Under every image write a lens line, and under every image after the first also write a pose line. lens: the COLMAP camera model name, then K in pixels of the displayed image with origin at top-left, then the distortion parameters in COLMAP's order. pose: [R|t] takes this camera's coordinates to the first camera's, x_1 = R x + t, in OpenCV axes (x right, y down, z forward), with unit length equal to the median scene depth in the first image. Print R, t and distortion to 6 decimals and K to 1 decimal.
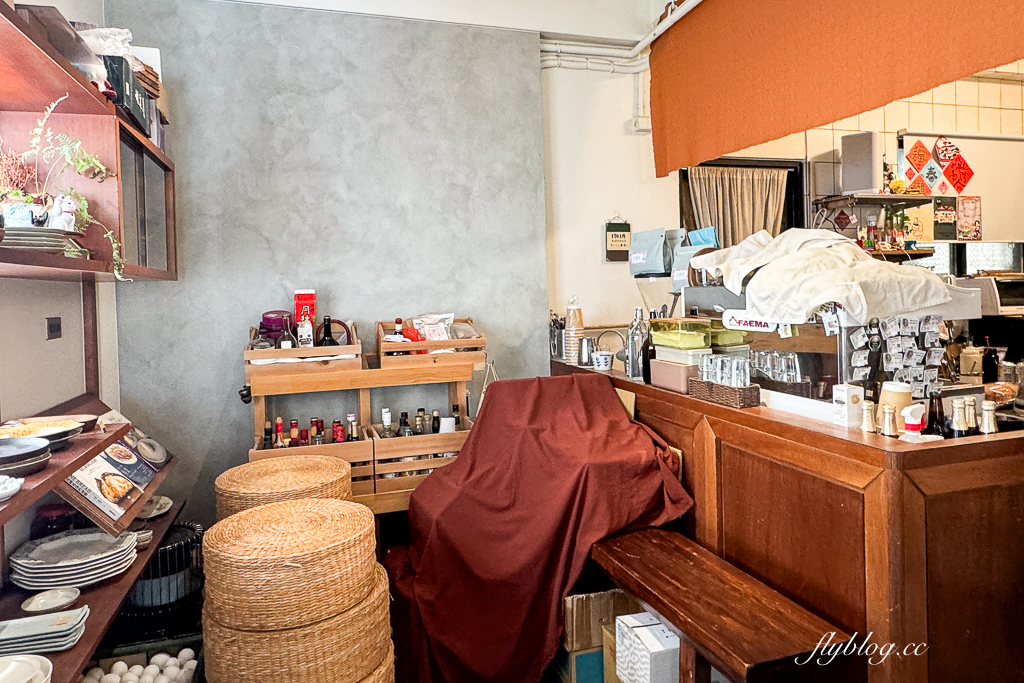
lens RADIAL K [[650.6, 0, 512.1], [0, 650.6, 299.6], [0, 0, 1]] dist [-0.002047, -0.000452]
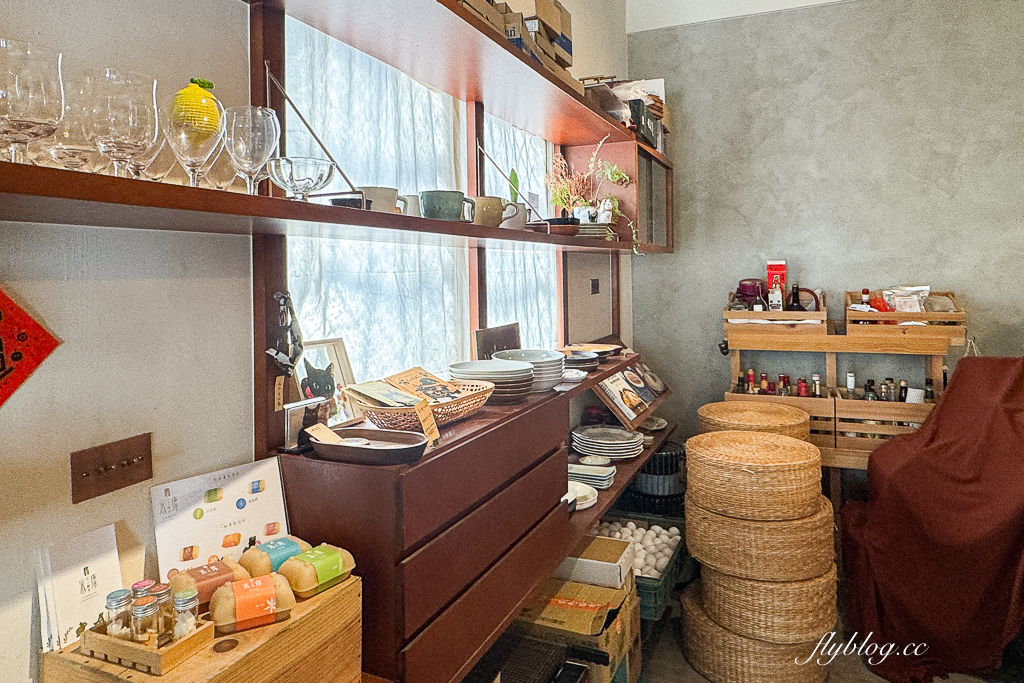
lens RADIAL K [[678.1, 0, 510.9], [0, 678.1, 268.5], [0, 0, 1]] dist [-0.003186, -0.000235]
pose [[0.754388, 0.015850, -0.656237, 0.116377], [-0.014688, 0.999866, 0.007265, -0.003951], [0.656264, 0.004158, 0.754520, -0.211865]]
